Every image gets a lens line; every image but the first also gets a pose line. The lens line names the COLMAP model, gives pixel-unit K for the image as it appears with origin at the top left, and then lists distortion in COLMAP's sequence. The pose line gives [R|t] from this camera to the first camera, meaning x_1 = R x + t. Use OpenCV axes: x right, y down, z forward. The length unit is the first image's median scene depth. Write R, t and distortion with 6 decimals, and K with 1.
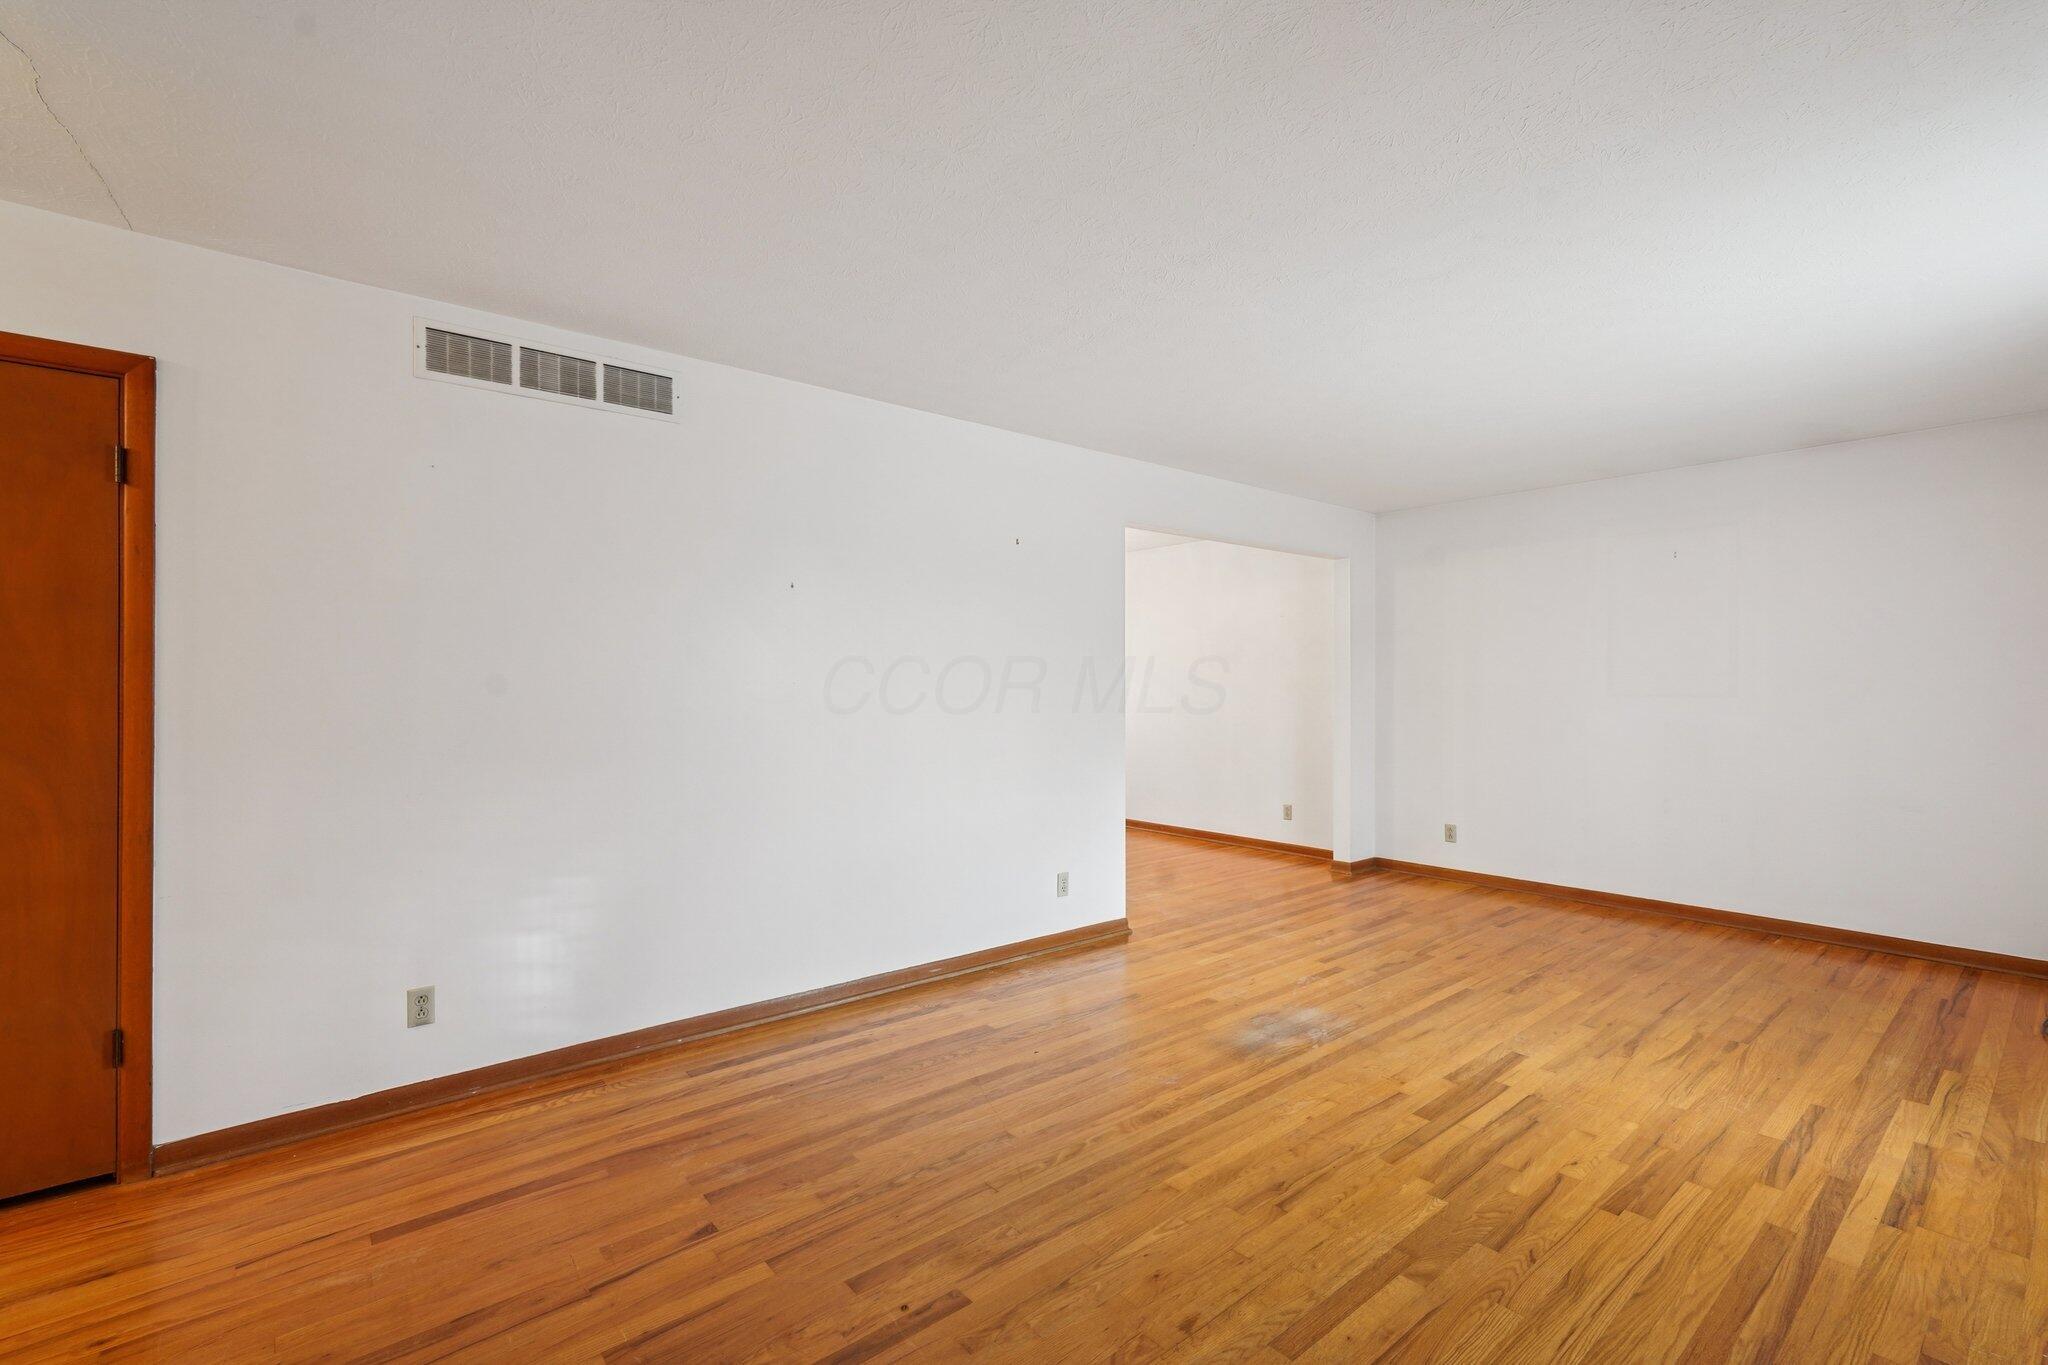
lens RADIAL K [[902.8, 0, 1028.6], [0, 902.8, 680.3], [0, 0, 1]] dist [-0.011732, 0.005881]
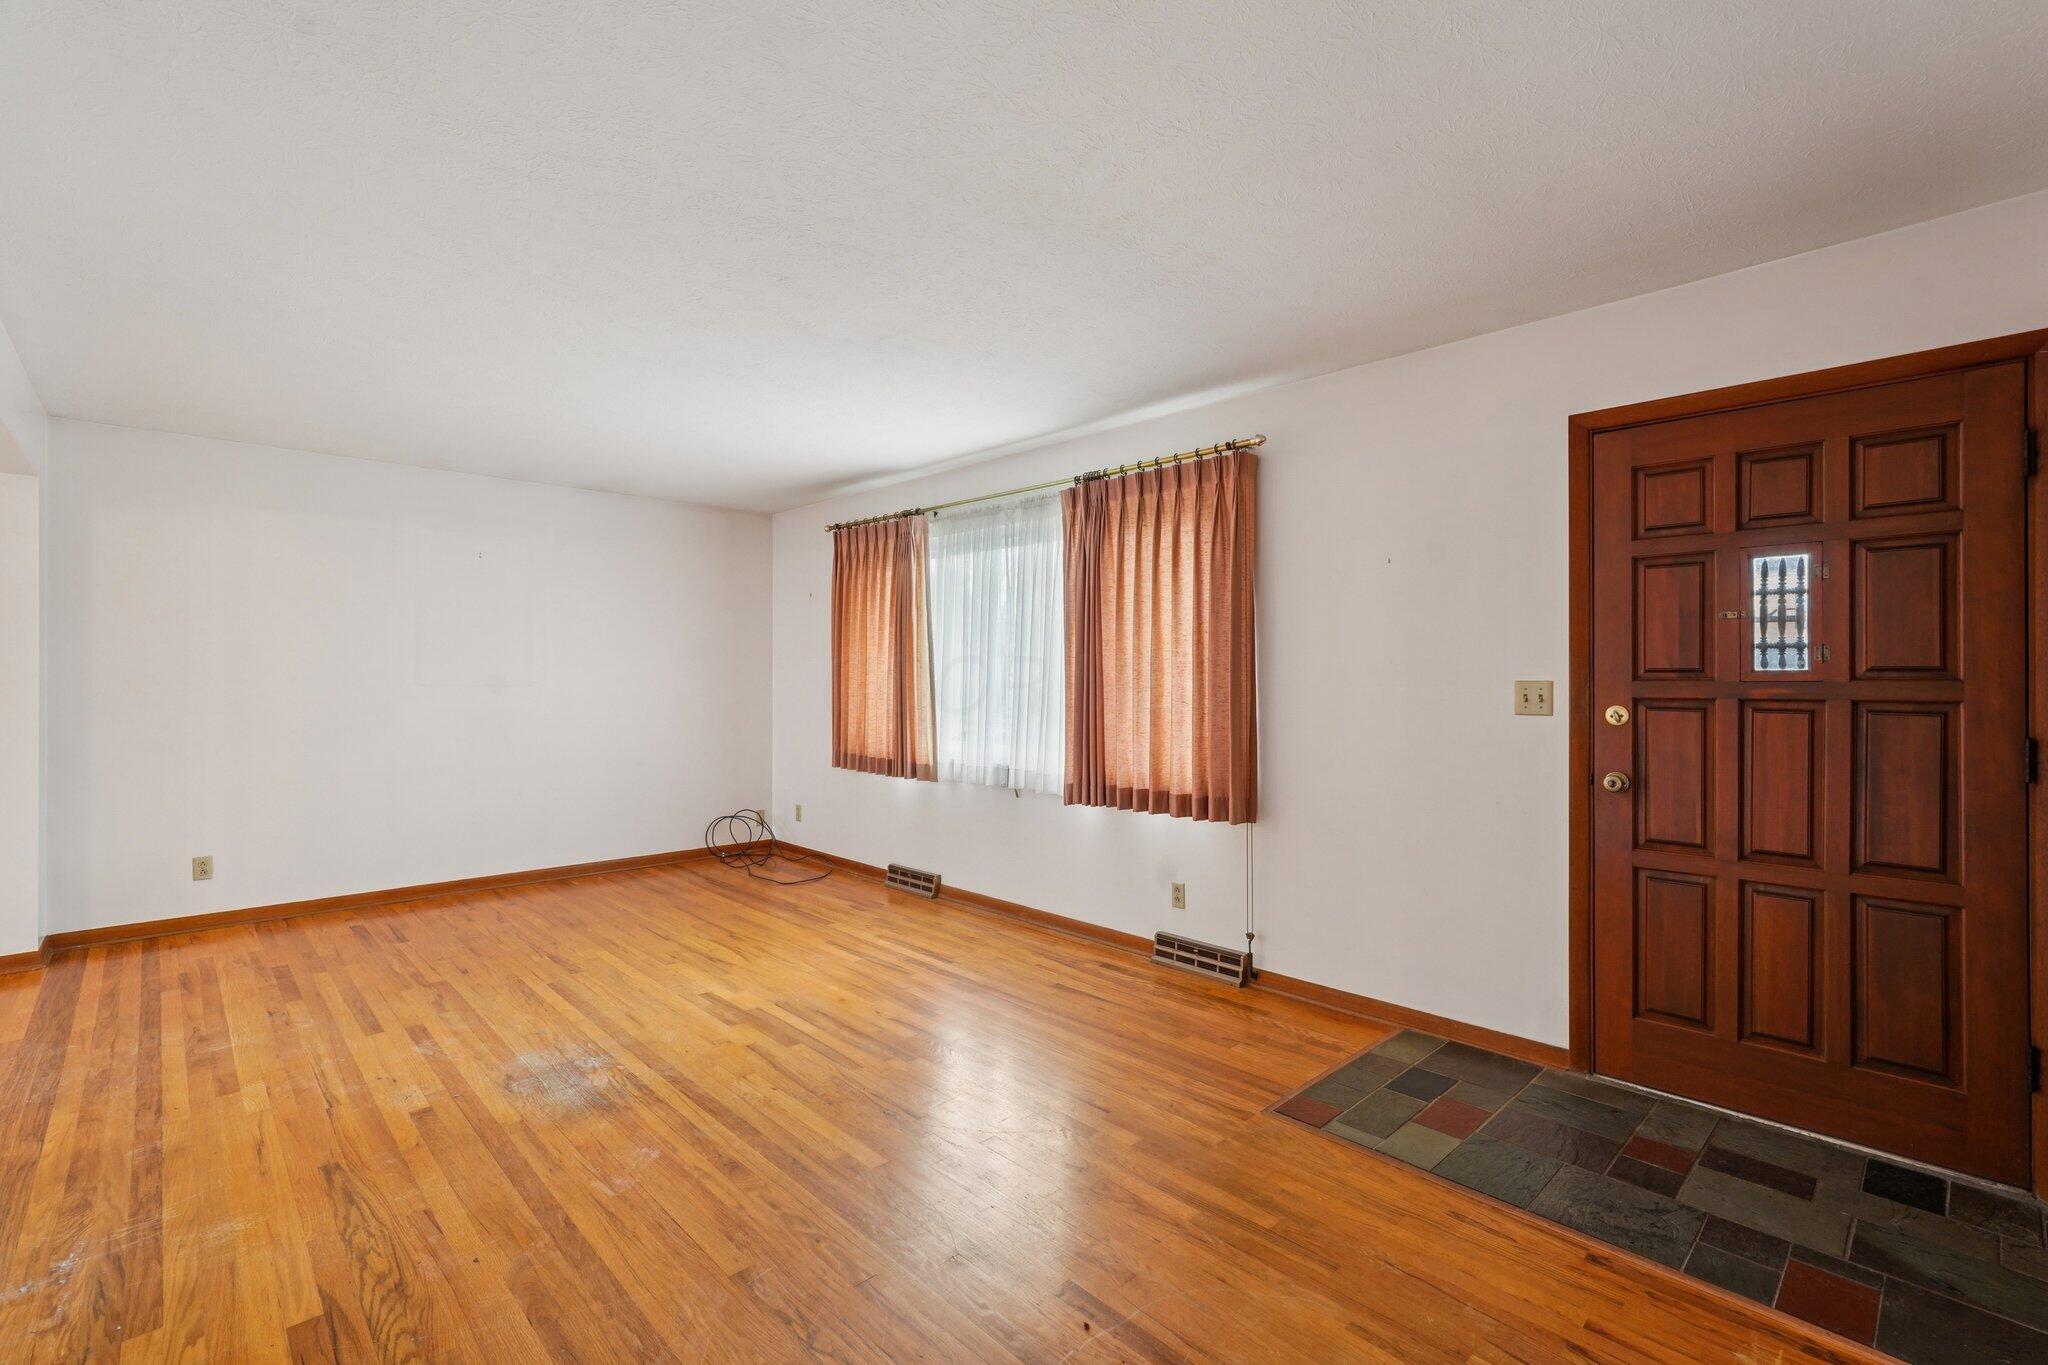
lens RADIAL K [[902.8, 0, 1019.3], [0, 902.8, 683.7], [0, 0, 1]] dist [-0.011732, 0.005881]
pose [[-0.071738, -0.002975, 0.997419, -0.602496], [-0.010279, 0.999945, 0.002244, 0.007736], [-0.997371, -0.010092, -0.071765, 0.637026]]
